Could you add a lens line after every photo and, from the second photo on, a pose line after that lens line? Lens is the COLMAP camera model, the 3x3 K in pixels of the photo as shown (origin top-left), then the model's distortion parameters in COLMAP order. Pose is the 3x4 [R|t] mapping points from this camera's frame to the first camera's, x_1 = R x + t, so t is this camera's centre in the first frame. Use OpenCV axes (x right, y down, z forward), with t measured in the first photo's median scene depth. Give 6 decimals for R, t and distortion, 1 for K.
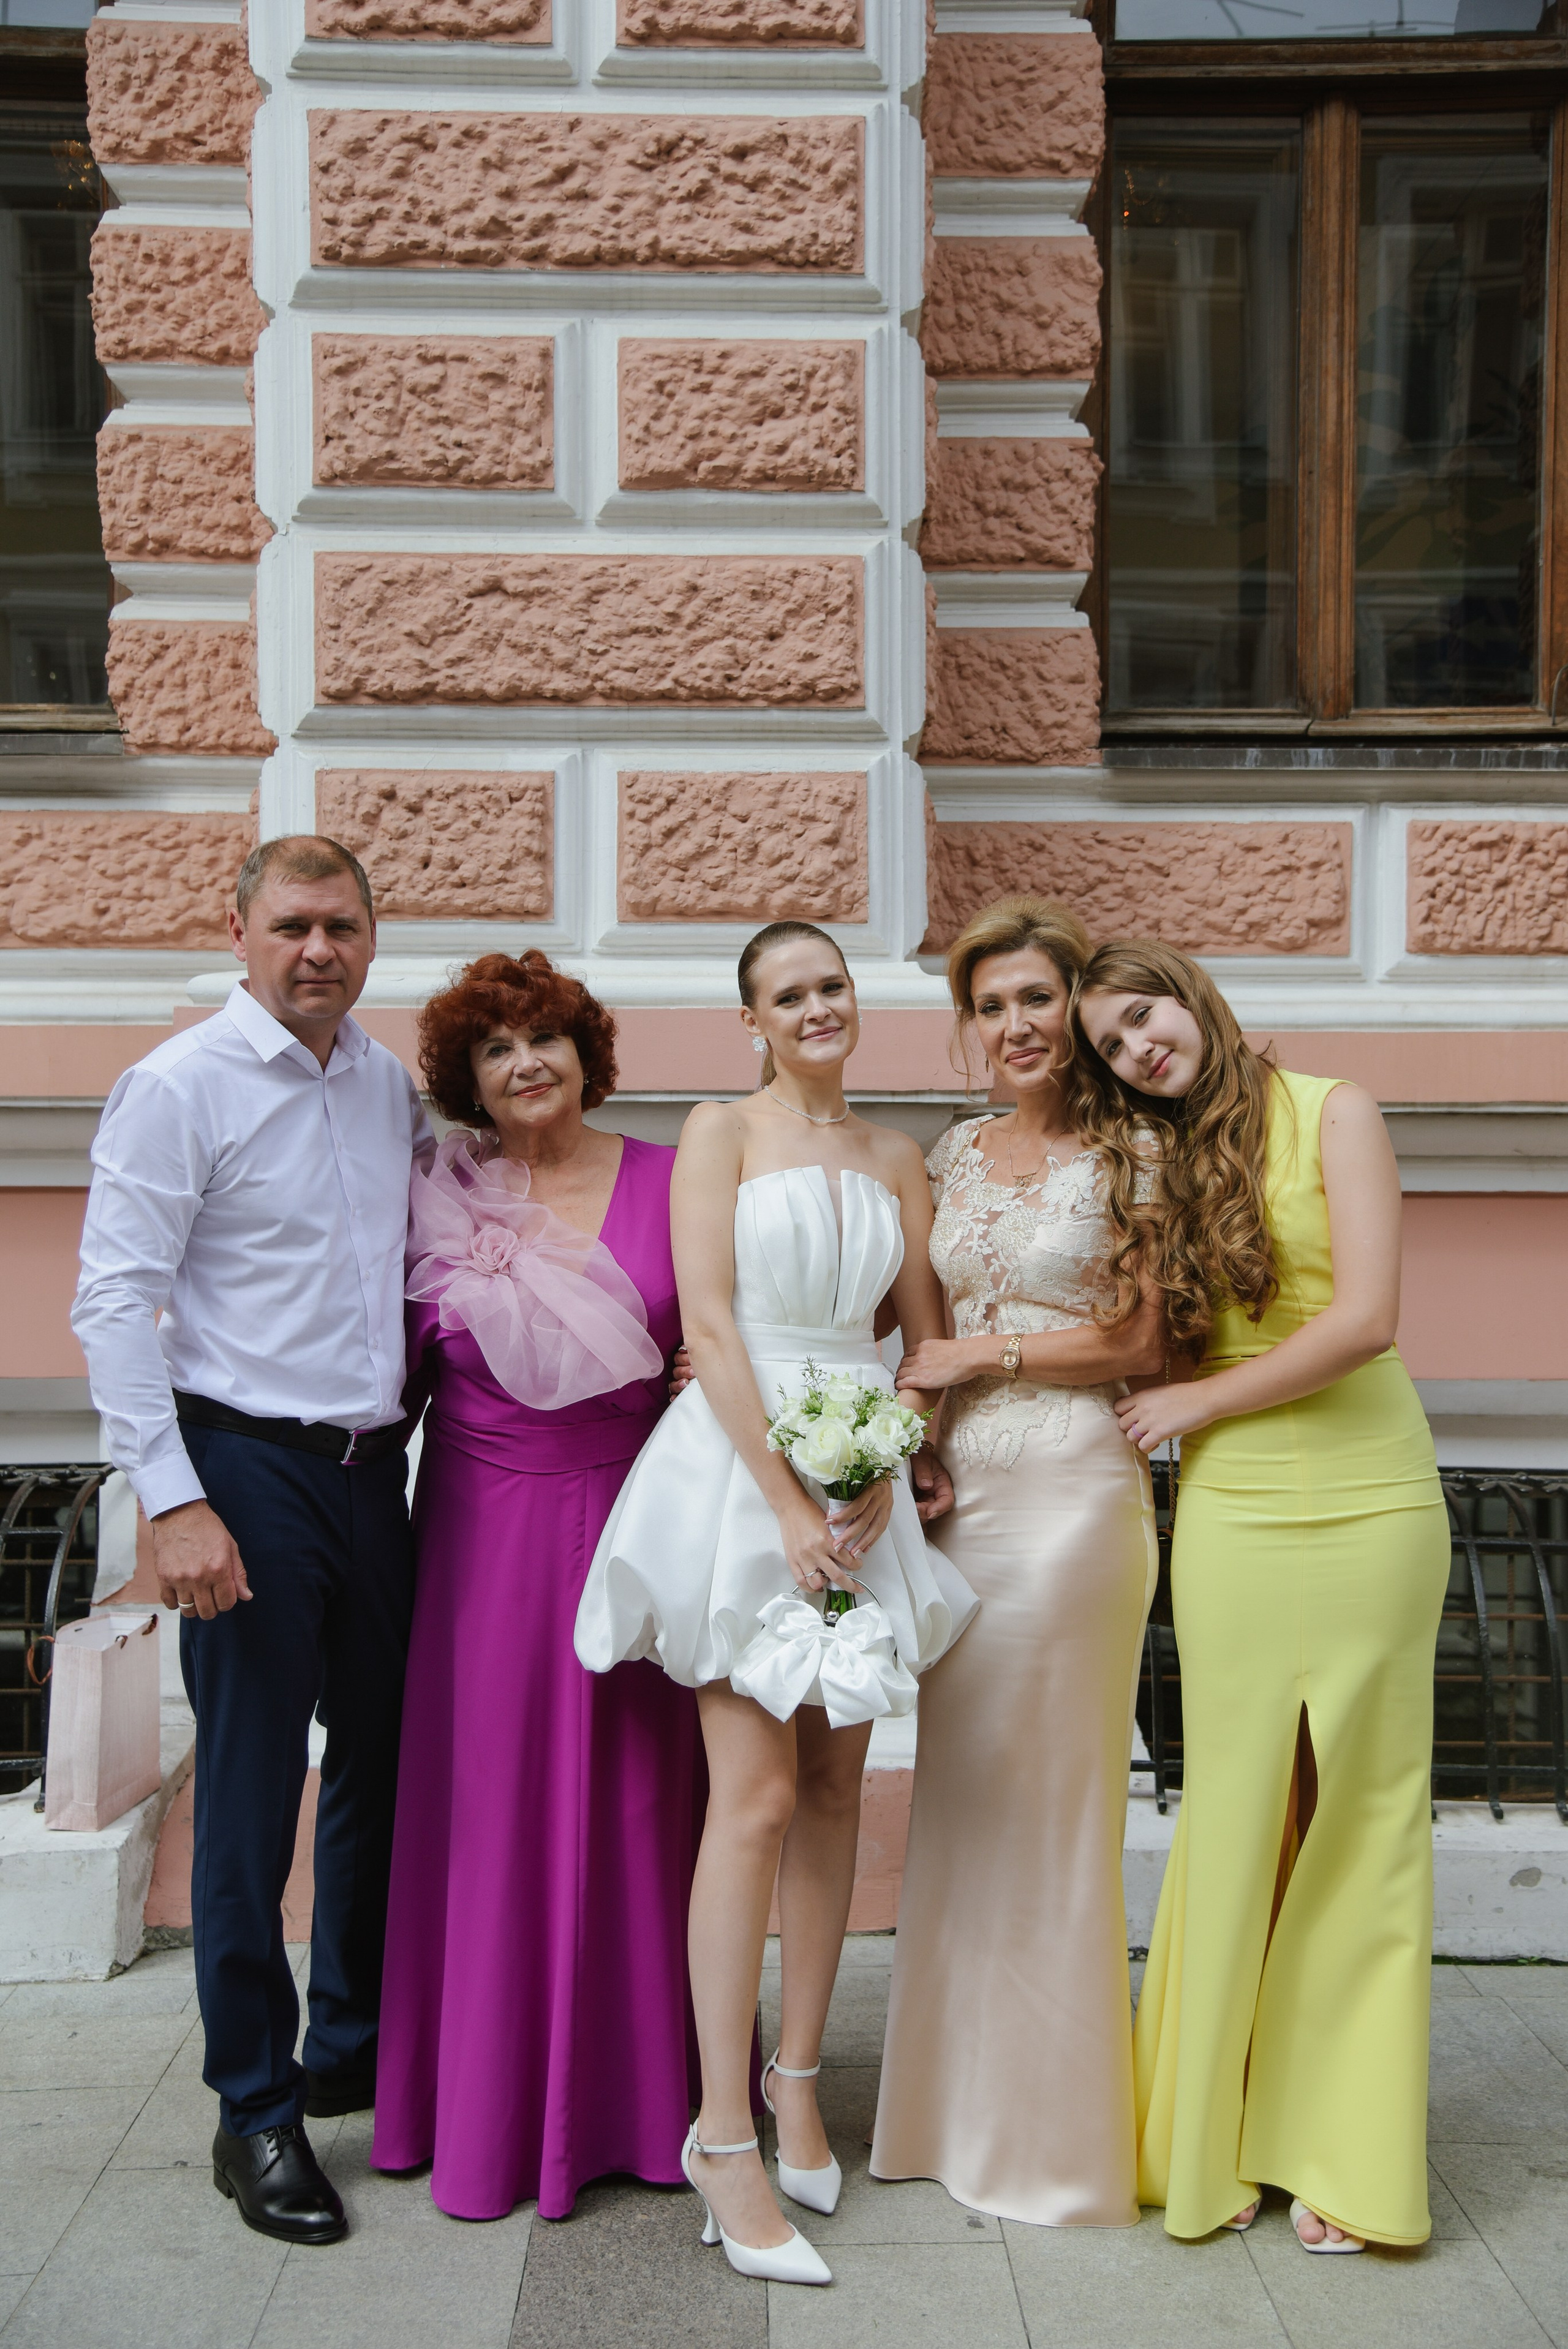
lens RADIAL K [[2304.6, 0, 782.7], [0, 2304.6, 1192.4], [0, 0, 1]] dist [0.033788, 0.138662]
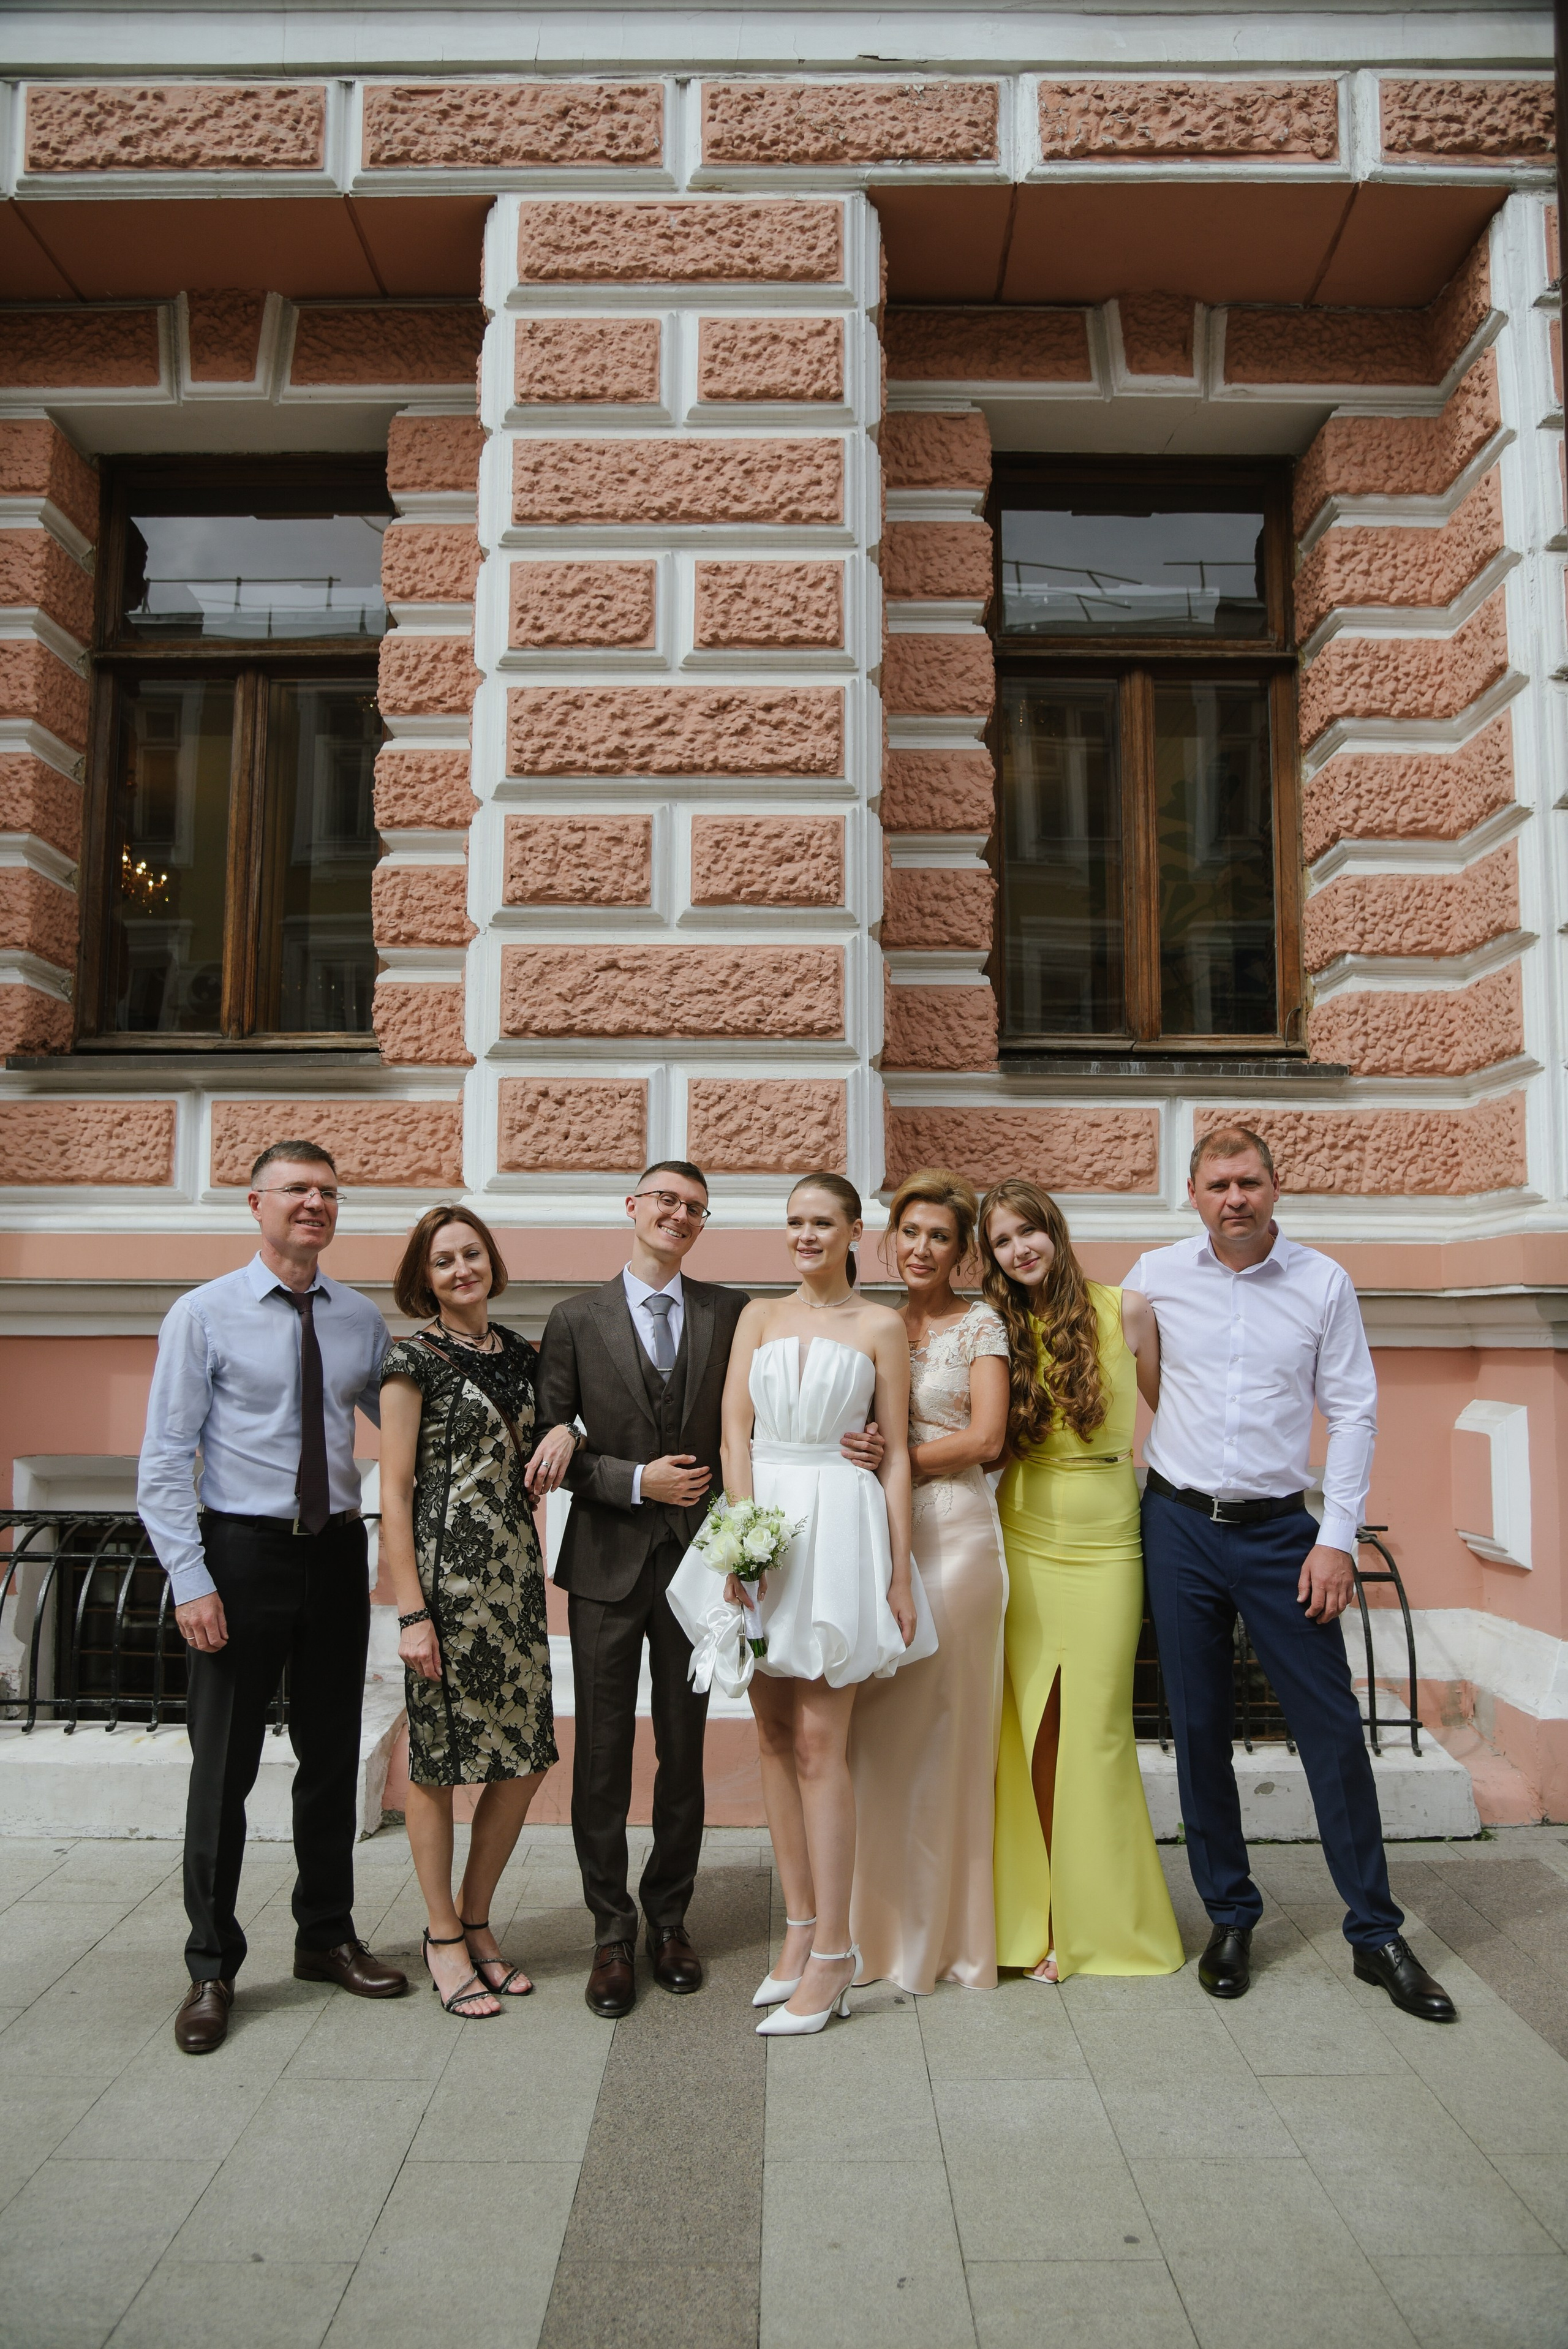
lens RADIAL K [[1593.1, 0, 780.3], [0, 1593.1, 1211.2], [0, 0, 1]] dist [-0.084185, 0.064582]
pose [[0.999704, 0.004259, -0.023951, 0.016590], [-0.005952, 0.997455, -0.071057, -0.013466], [0.023587, 0.071178, 0.997185, -0.072029]]
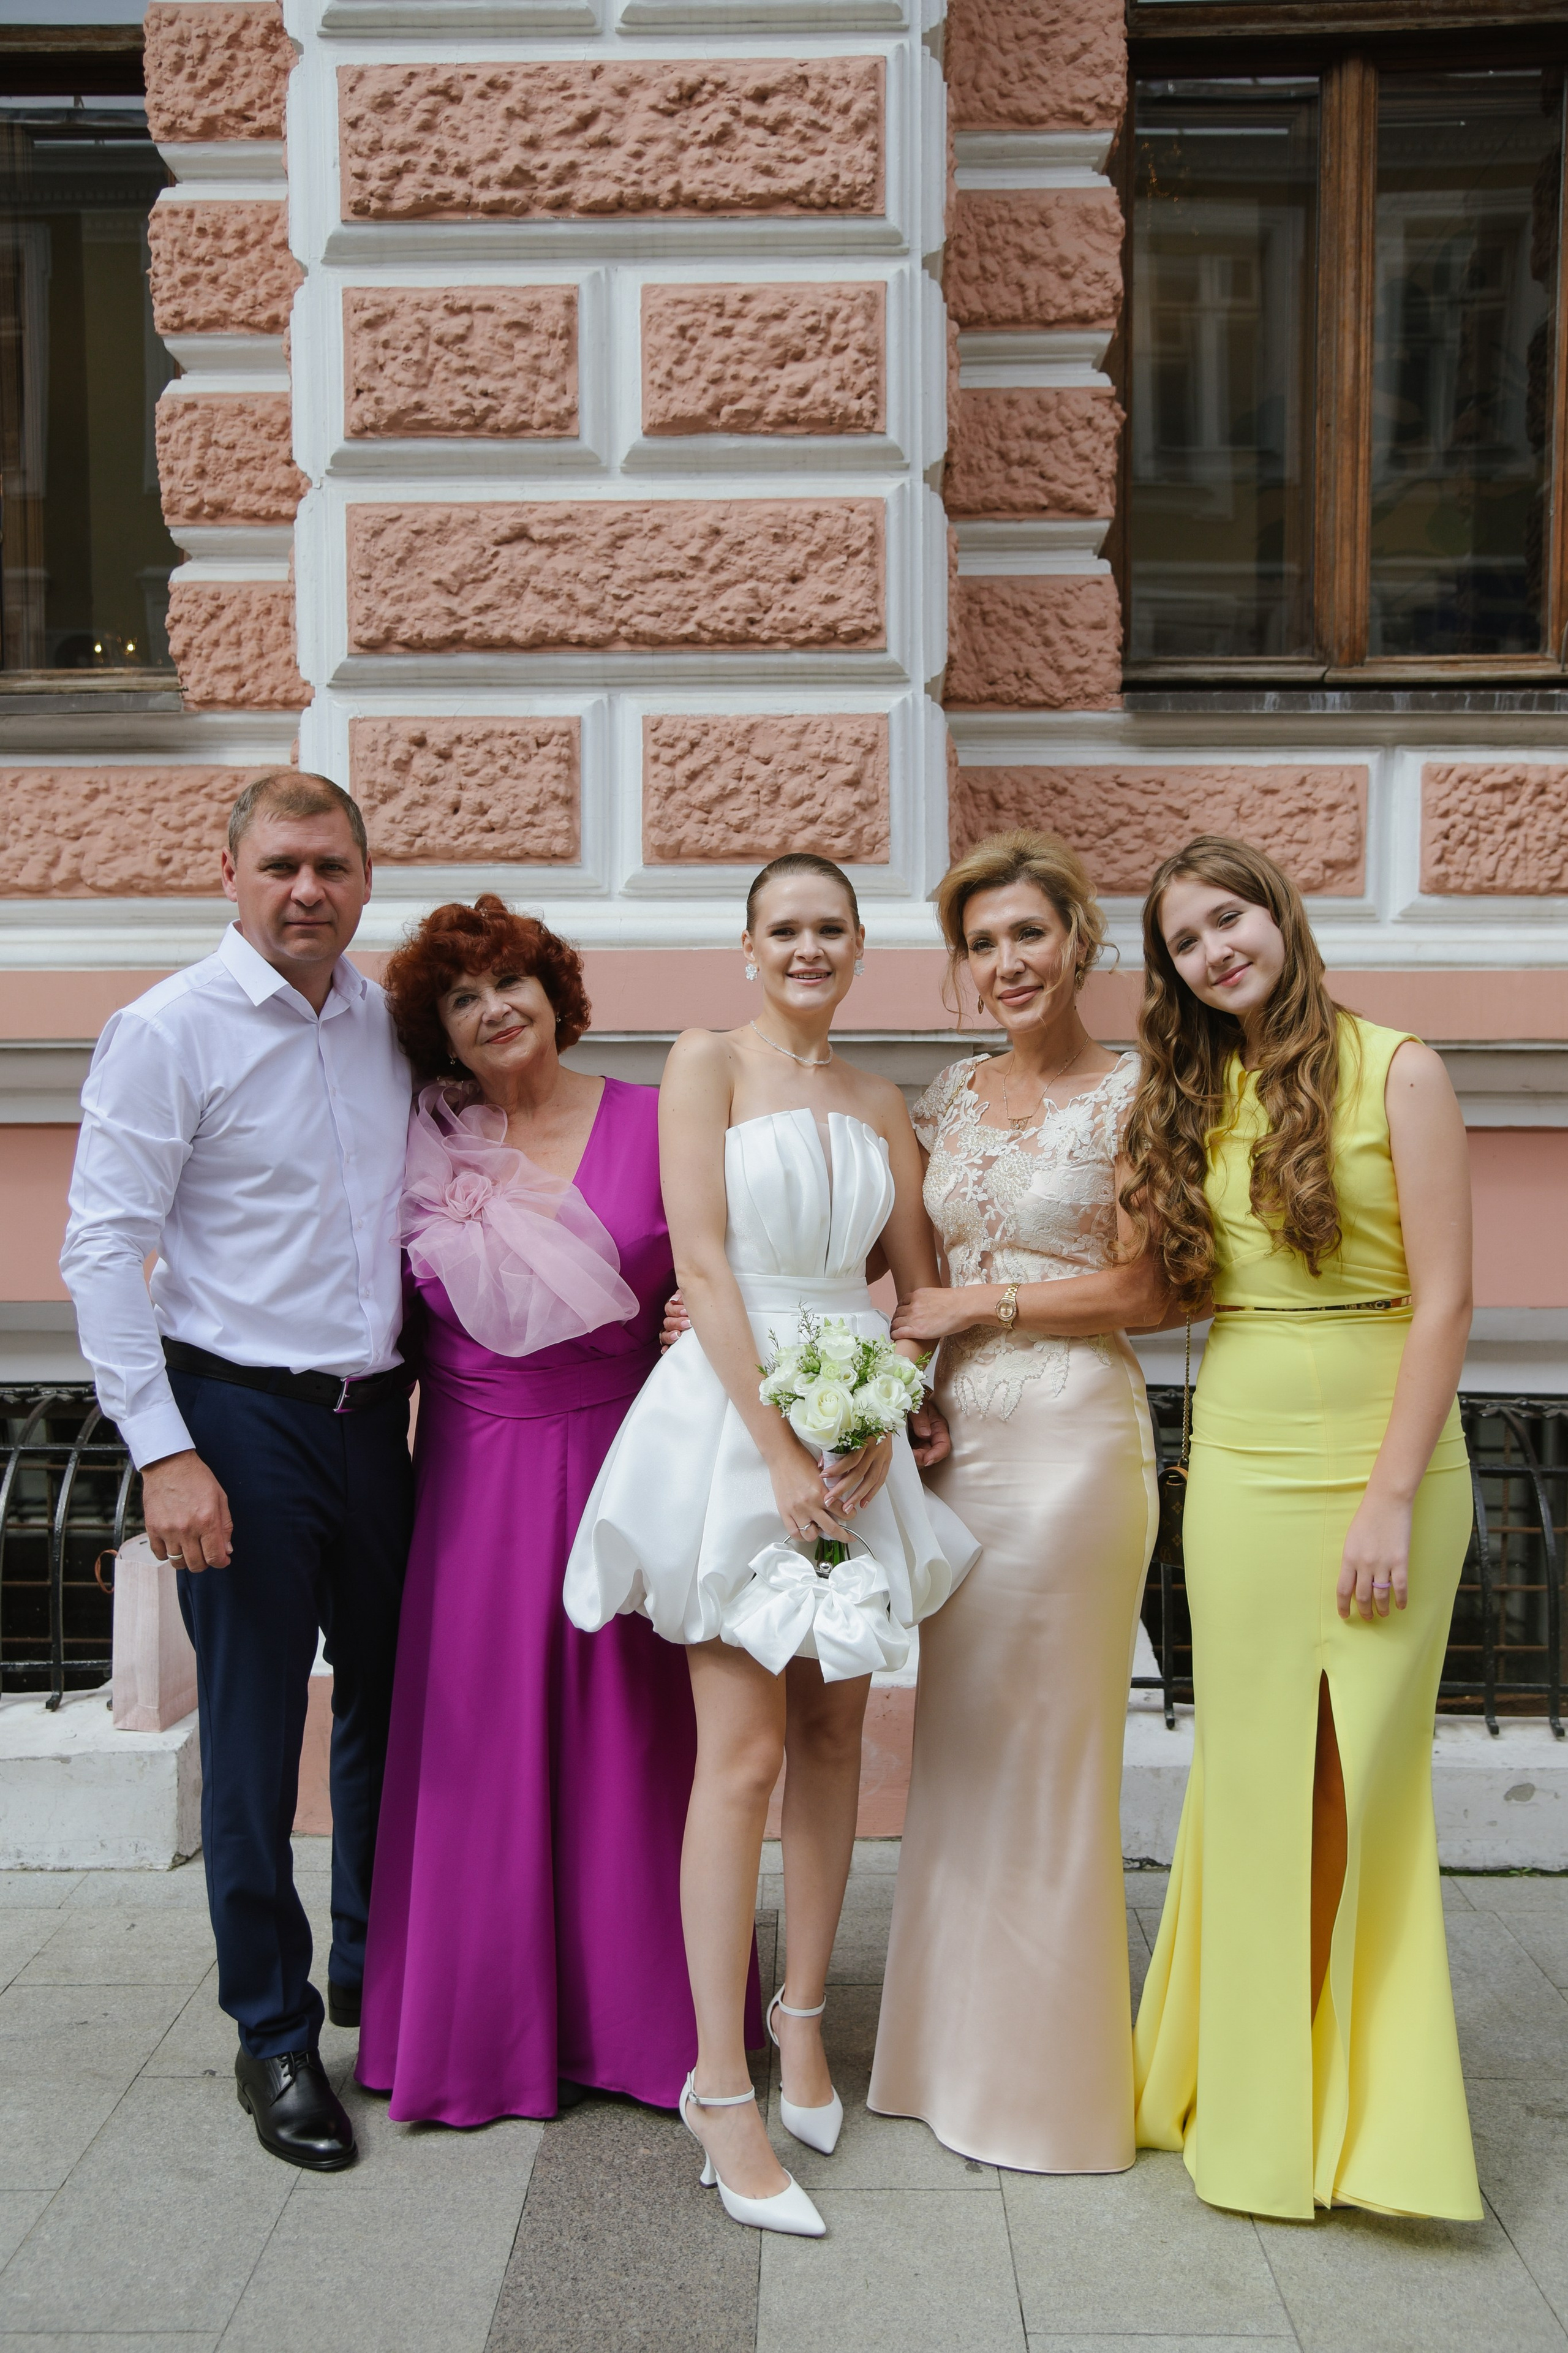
lens RADIAL K [[1926.3, 0, 774.6], [0, 1926.3, 1224.4], [0, 0, 1]] dist [-0.040705, 0.080466]
pose [[0.998984, 0.000785, -0.045062, 0.022774], [0.001895, 0.998233, 0.059399, -0.008115], [0.045029, -0.059424, 0.997217, 0.132963]]
